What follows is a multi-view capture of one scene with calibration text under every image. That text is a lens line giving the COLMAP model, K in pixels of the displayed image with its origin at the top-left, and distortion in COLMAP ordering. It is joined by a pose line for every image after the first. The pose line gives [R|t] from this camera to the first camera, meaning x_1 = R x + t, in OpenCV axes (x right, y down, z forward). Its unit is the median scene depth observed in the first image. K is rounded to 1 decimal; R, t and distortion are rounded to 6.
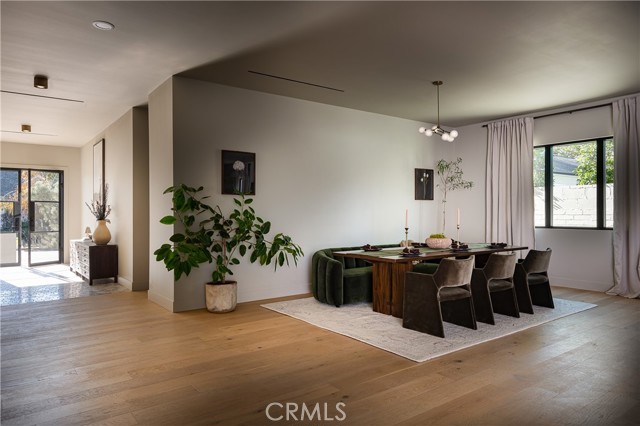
lens RADIAL K [[424.9, 0, 320.0], [0, 424.9, 213.0], [0, 0, 1]] dist [0.002673, 0.000841]
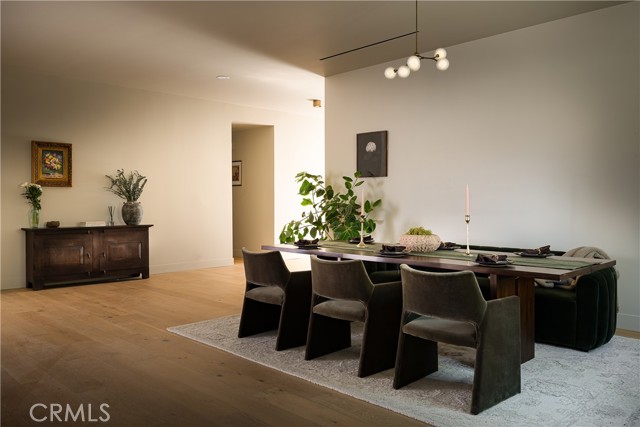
lens RADIAL K [[519.9, 0, 320.0], [0, 519.9, 213.5], [0, 0, 1]] dist [0.040341, 0.001289]
pose [[0.116329, 0.026895, -0.992847, 0.948460], [0.008591, 0.999569, 0.028084, 0.005596], [0.993174, -0.011796, 0.116047, 0.718600]]
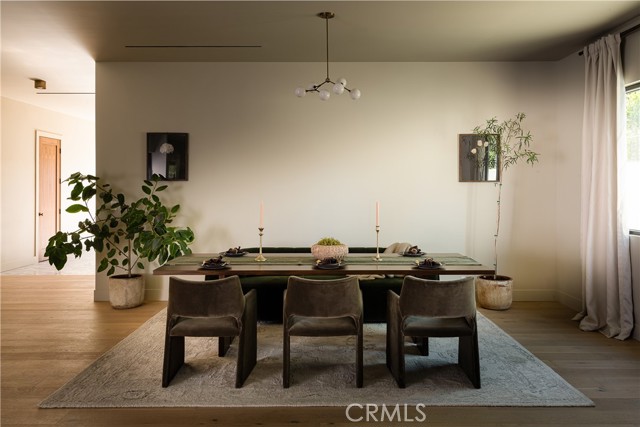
lens RADIAL K [[510.0, 0, 322.7], [0, 510.0, 183.3], [0, 0, 1]] dist [0.006066, 0.006317]
pose [[0.802824, -0.001855, -0.596213, 0.698843], [-0.002779, 0.999973, -0.006853, -0.030483], [0.596209, 0.007159, 0.802797, 0.317171]]
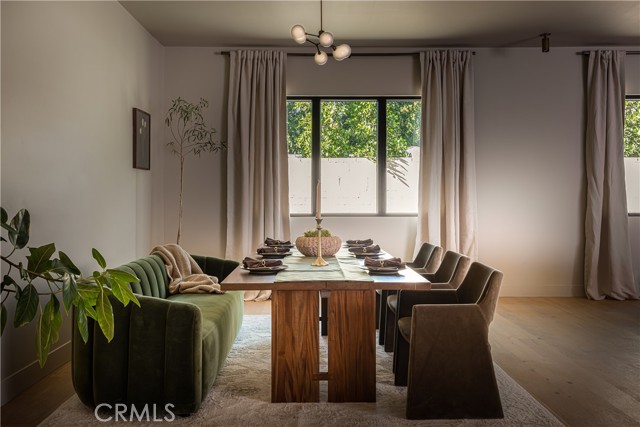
lens RADIAL K [[626.3, 0, 320.0], [0, 626.3, 213.5], [0, 0, 1]] dist [0.000816, 0.002711]
pose [[0.598117, -0.017463, 0.801218, -0.337875], [-0.005994, 0.999637, 0.026262, 0.004503], [-0.801386, -0.020511, 0.597795, 0.450406]]
